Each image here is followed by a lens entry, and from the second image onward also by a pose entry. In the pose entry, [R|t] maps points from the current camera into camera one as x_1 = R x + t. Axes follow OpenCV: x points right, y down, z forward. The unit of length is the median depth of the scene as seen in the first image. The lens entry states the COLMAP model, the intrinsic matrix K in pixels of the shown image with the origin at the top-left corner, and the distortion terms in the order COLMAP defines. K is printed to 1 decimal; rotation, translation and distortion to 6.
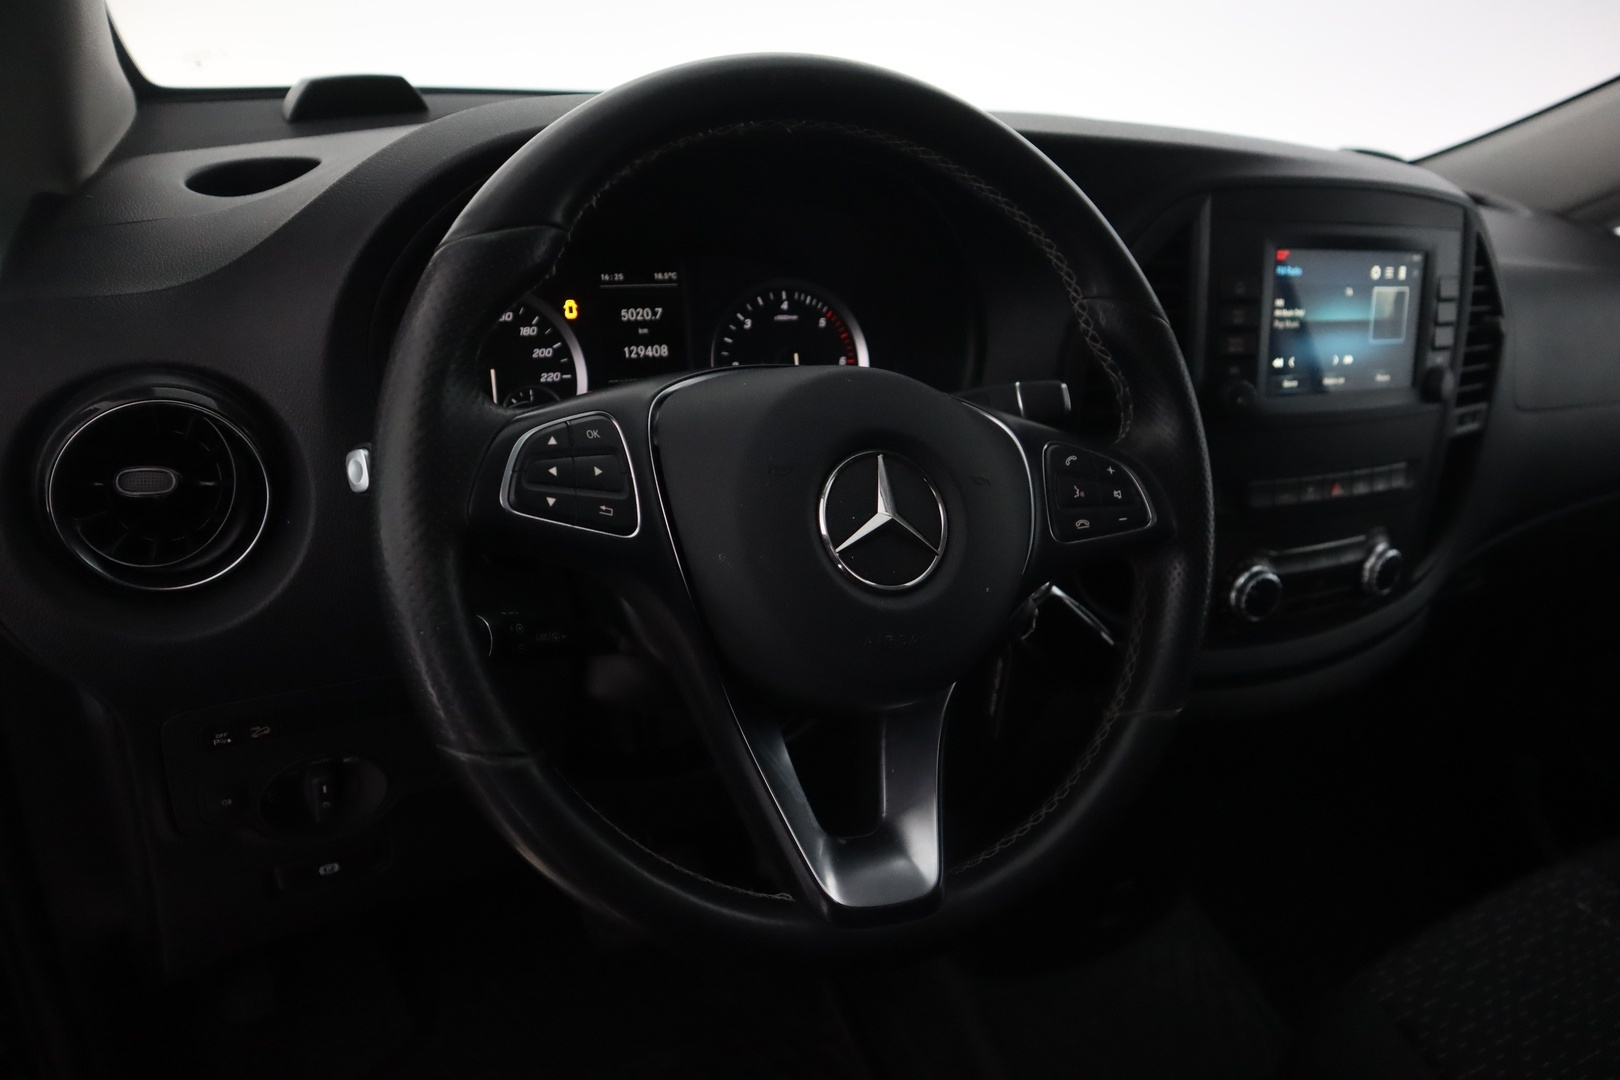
lens RADIAL K [[1161.3, 0, 812.2], [0, 1161.3, 546.6], [0, 0, 1]] dist [-0.009390, -0.001755]
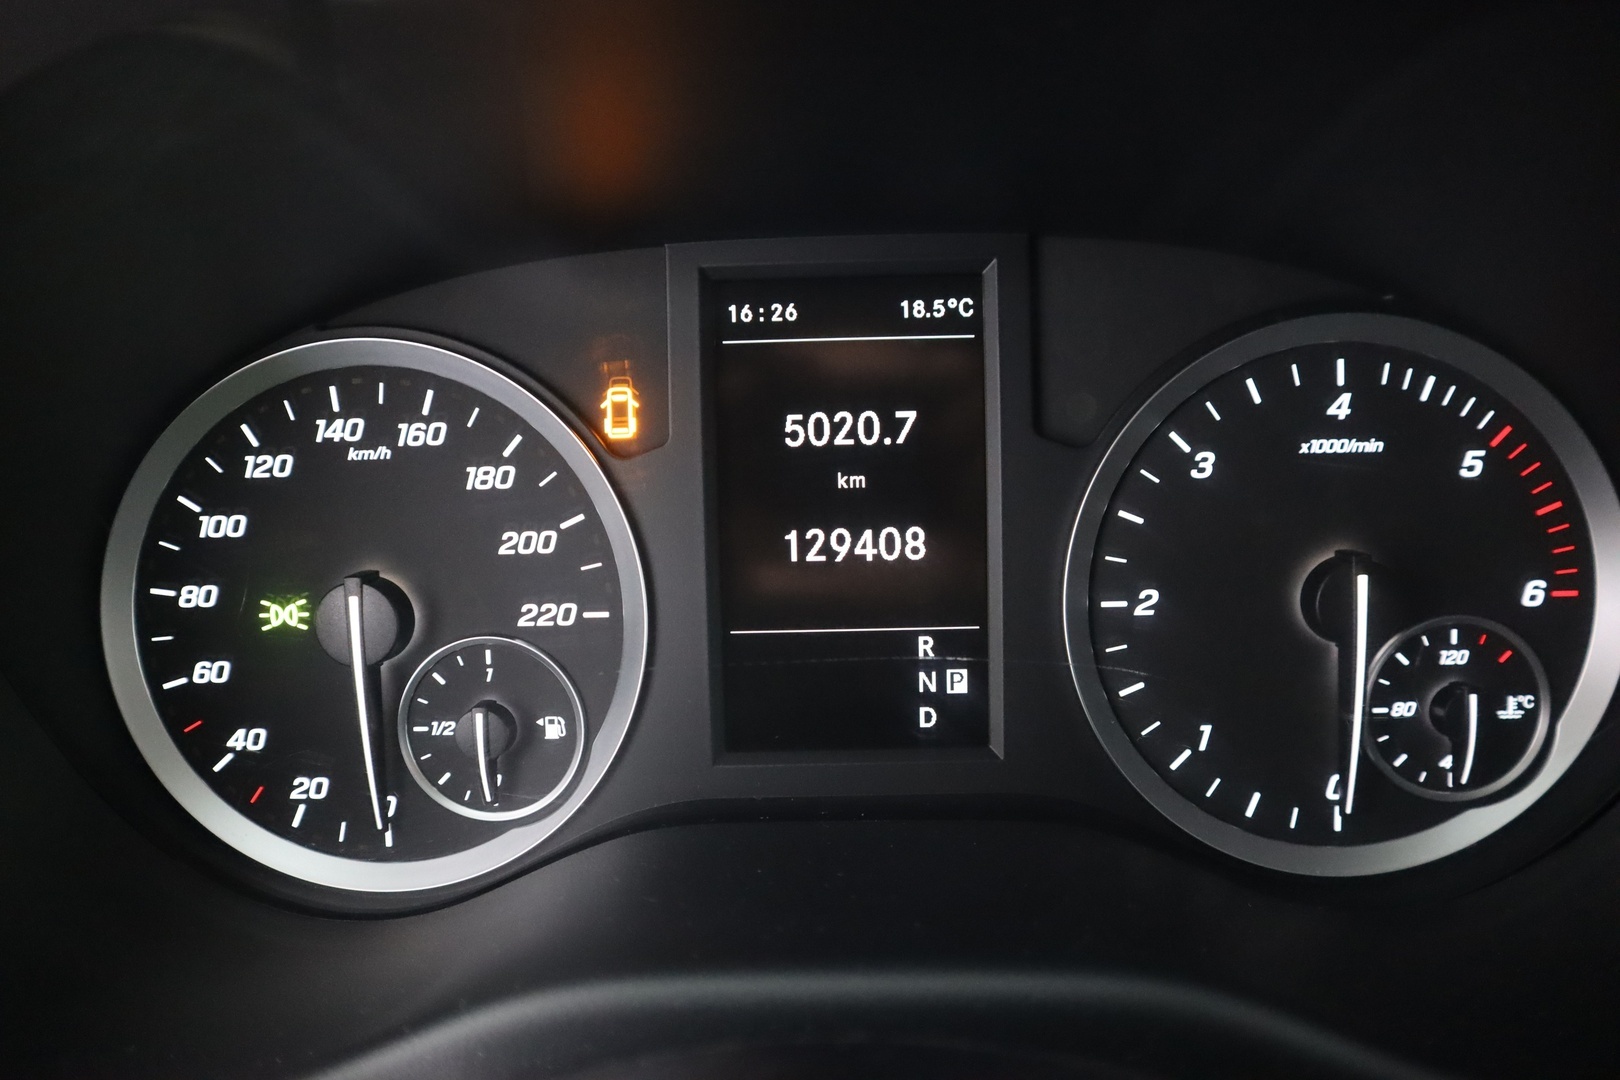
lens RADIAL K [[1180.3, 0, 807.8], [0, 1180.3, 539.5], [0, 0, 1]] dist [-0.043035, 0.004055]
pose [[0.900848, 0.079552, -0.426784, -0.016818], [-0.092003, 0.995722, -0.008595, -0.165503], [0.424275, 0.047008, 0.904313, 0.701729]]
